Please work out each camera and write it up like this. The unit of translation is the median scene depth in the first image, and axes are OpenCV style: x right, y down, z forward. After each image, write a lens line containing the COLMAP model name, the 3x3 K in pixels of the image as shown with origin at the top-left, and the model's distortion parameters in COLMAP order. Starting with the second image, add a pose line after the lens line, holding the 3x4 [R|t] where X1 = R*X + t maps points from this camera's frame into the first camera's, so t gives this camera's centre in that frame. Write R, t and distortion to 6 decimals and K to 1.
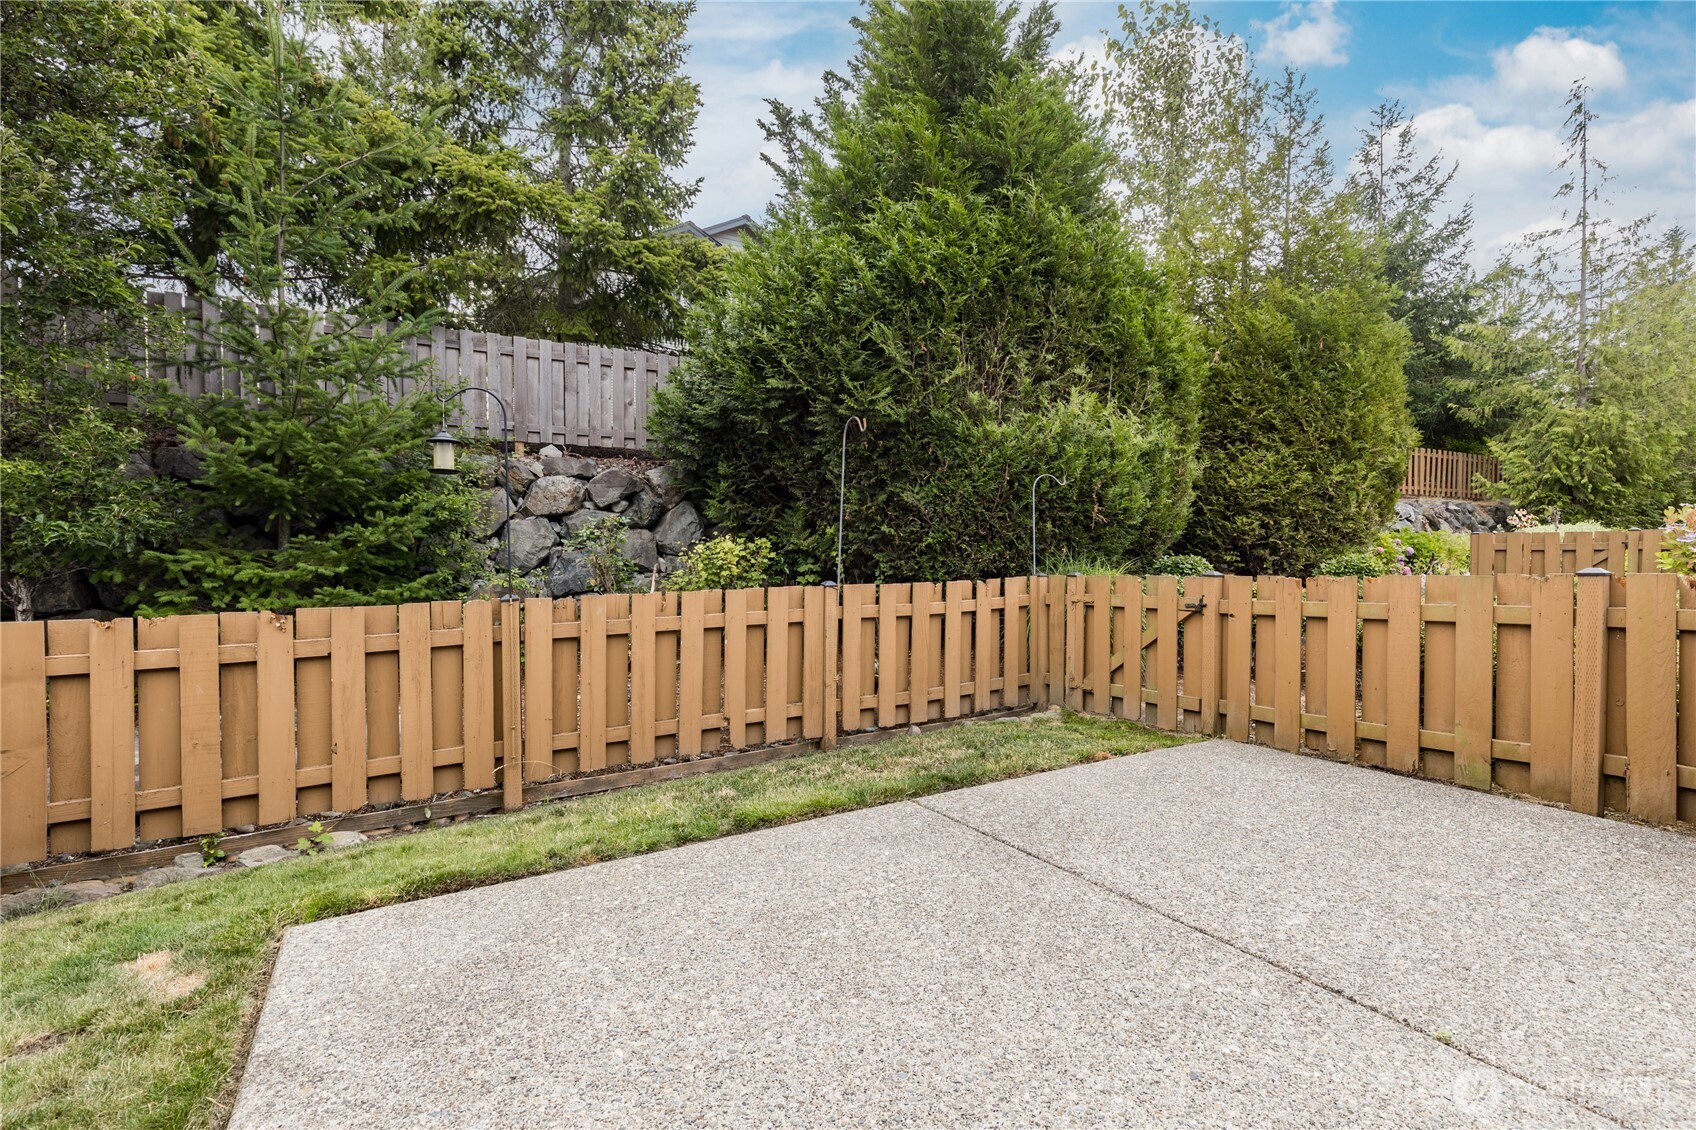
lens RADIAL K [[771.9, 0, 835.3], [0, 771.9, 559.8], [0, 0, 1]] dist [0.008027, 0.000901]
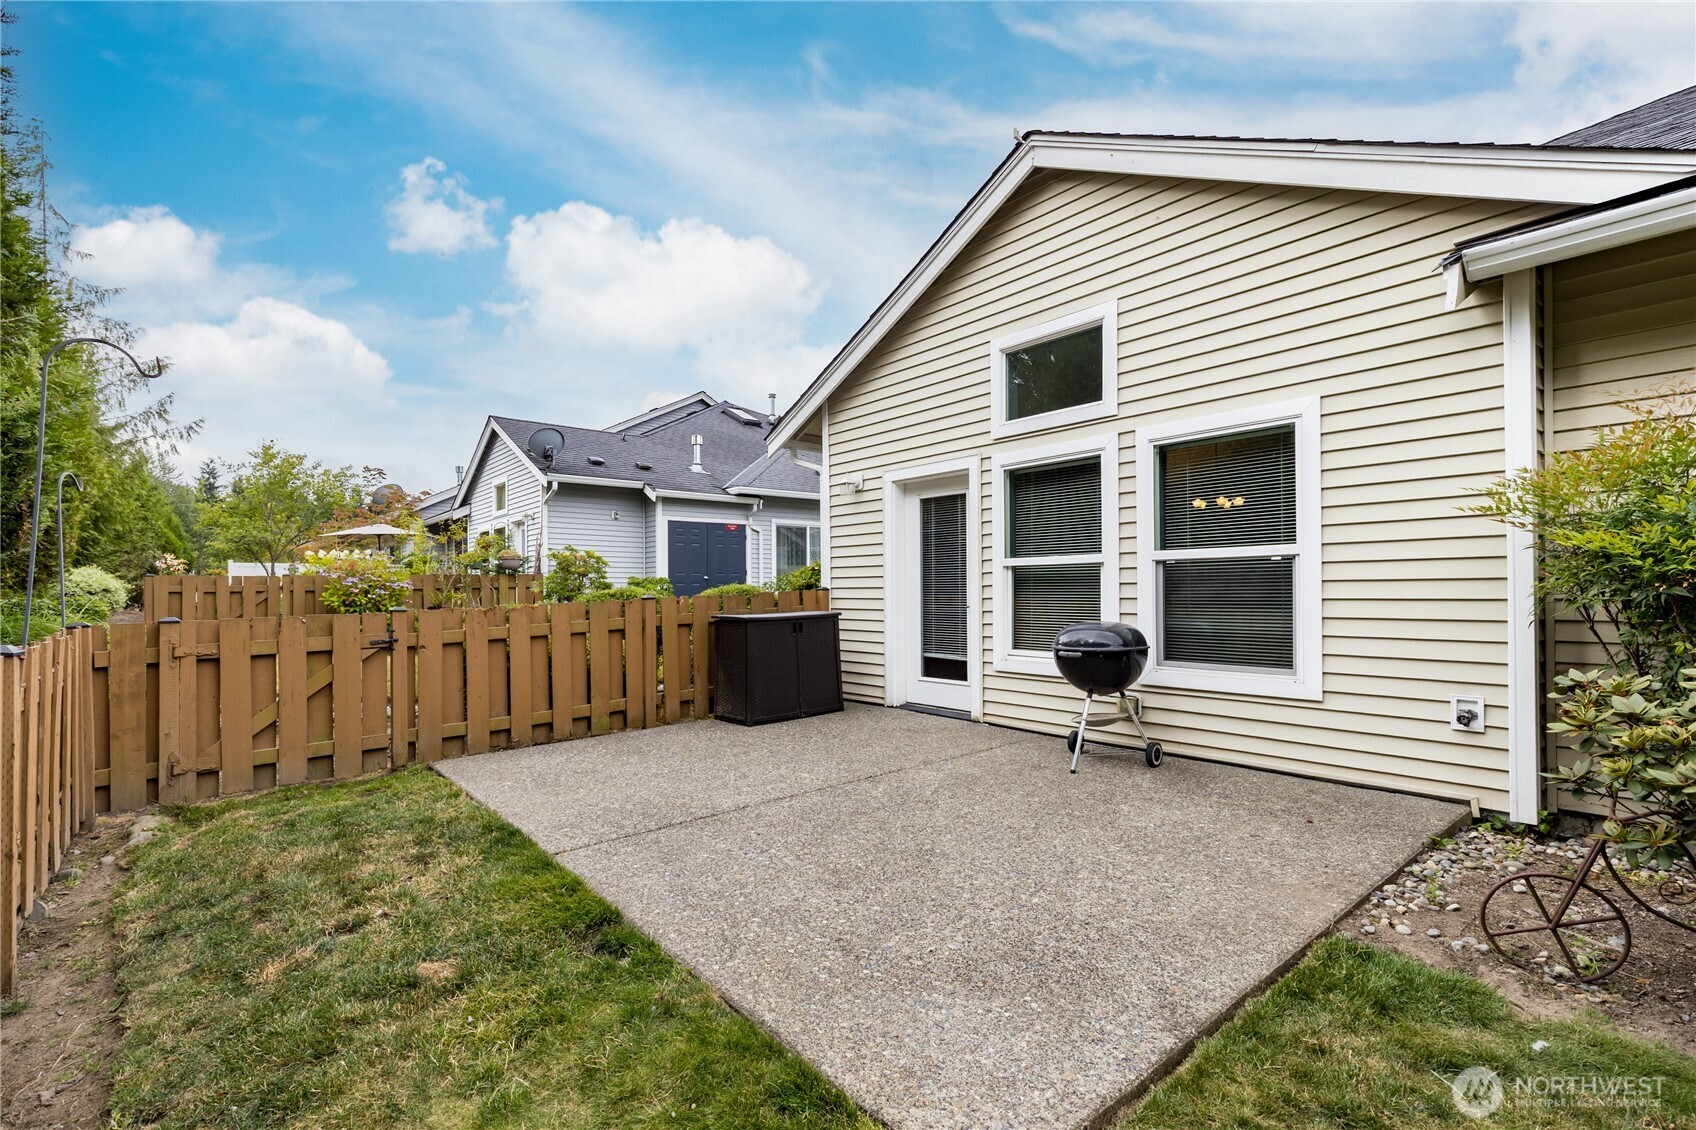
lens RADIAL K [[771.9, 0, 836.8], [0, 771.9, 578.6], [0, 0, 1]] dist [0.008027, 0.000901]
pose [[-0.171744, 0.014258, 0.985038, -1.047060], [0.022764, 0.999686, -0.010501, 0.001775], [-0.984879, 0.020620, -0.172015, 0.990012]]
